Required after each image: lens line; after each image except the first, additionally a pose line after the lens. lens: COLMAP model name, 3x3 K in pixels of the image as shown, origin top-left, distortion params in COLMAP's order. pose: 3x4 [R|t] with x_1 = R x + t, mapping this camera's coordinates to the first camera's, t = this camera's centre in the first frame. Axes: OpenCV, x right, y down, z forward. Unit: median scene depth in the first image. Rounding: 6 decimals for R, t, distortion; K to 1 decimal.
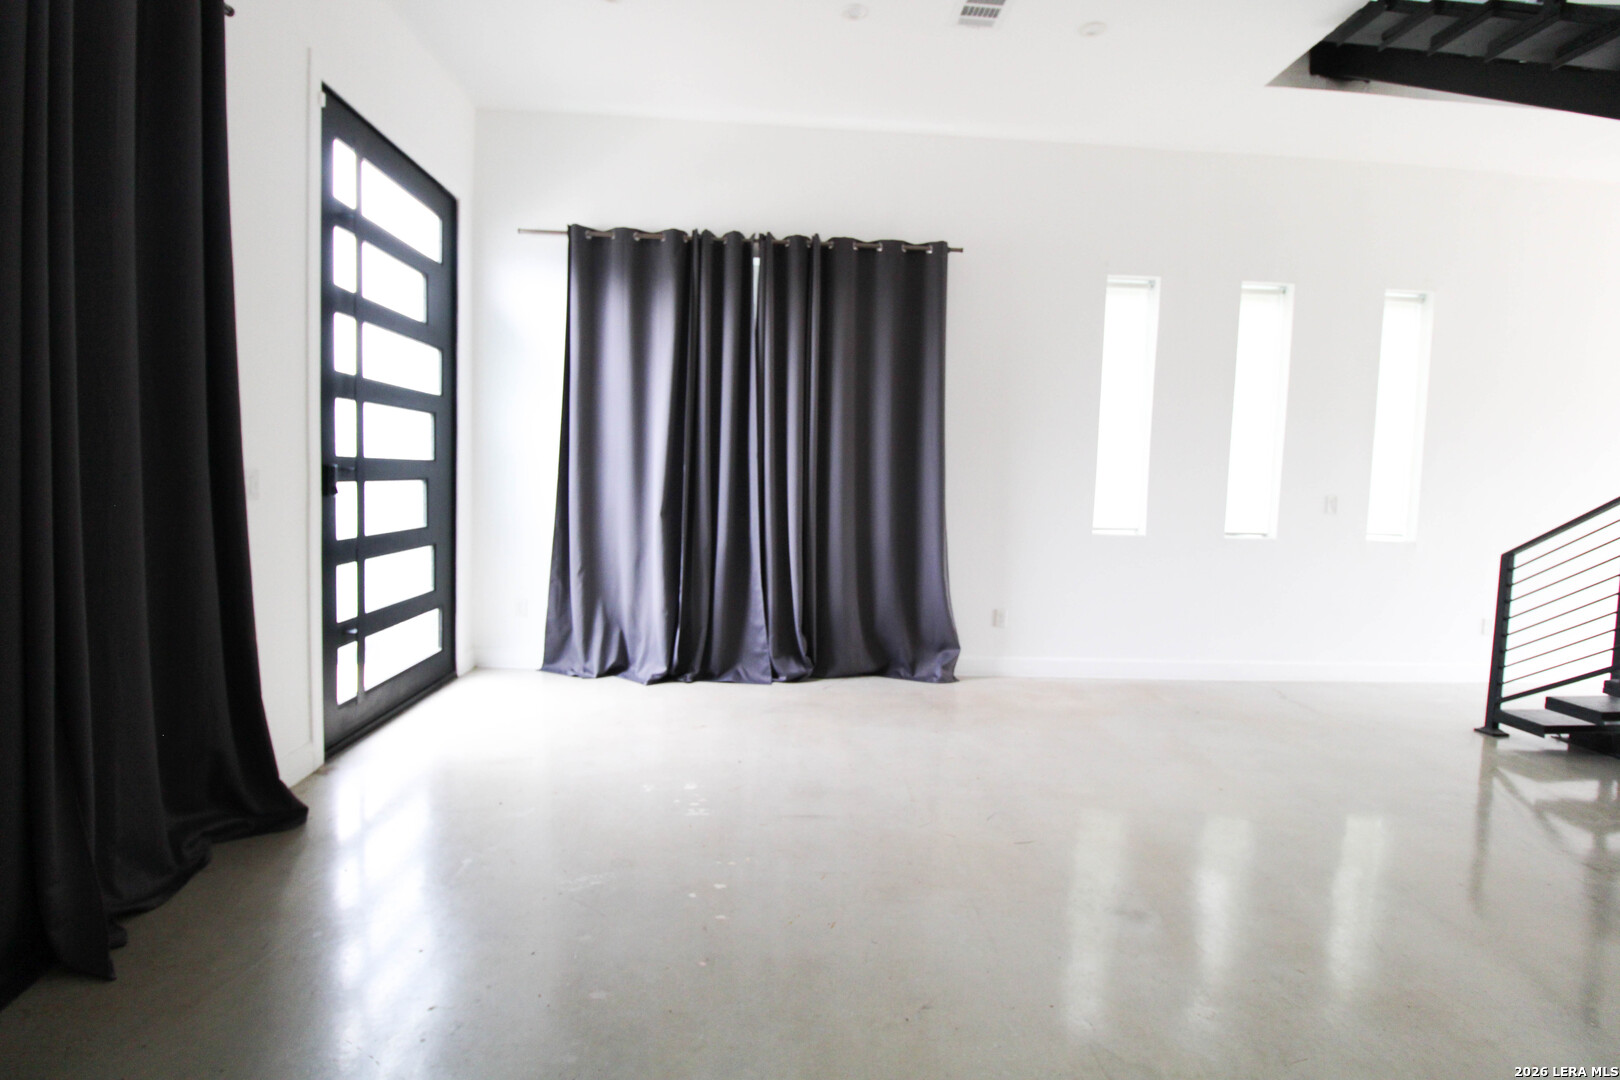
lens RADIAL K [[748.0, 0, 813.4], [0, 748.0, 533.8], [0, 0, 1]] dist [-0.003253, -0.007811]
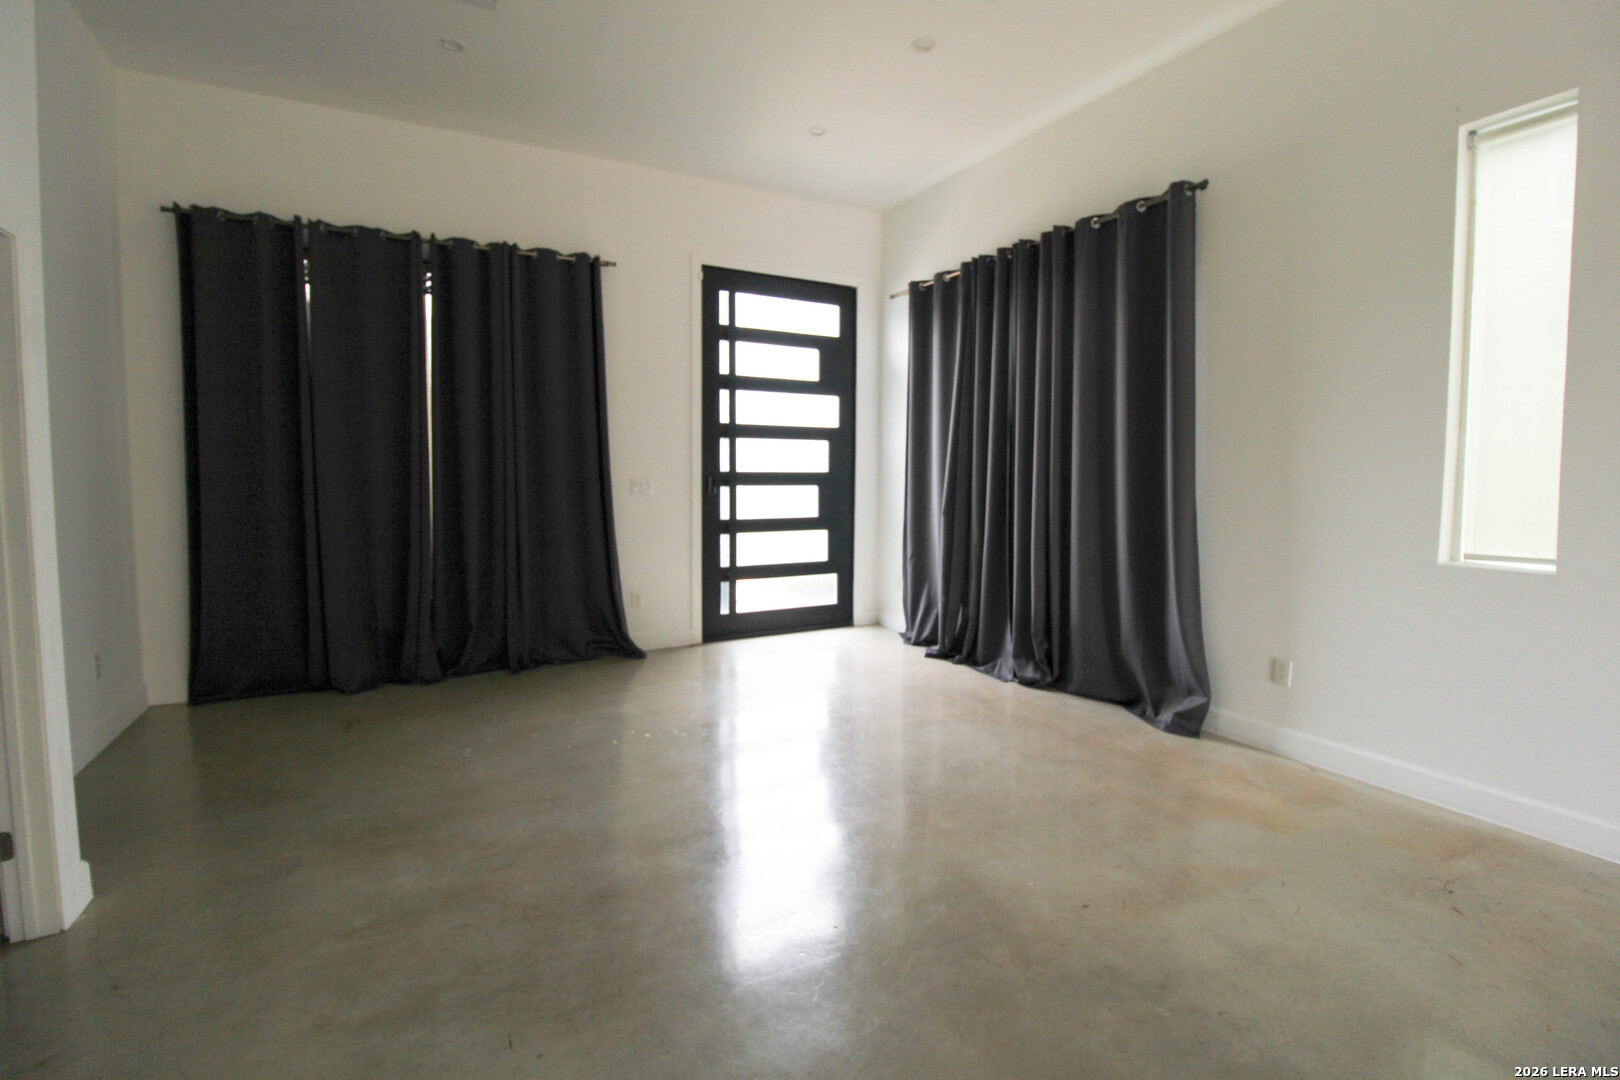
lens RADIAL K [[748.0, 0, 816.3], [0, 748.0, 528.8], [0, 0, 1]] dist [-0.003253, -0.007811]
pose [[0.430637, 0.038422, -0.901707, 0.738803], [-0.061154, 0.998039, 0.013320, -0.004446], [0.900451, 0.049406, 0.432143, 0.316041]]
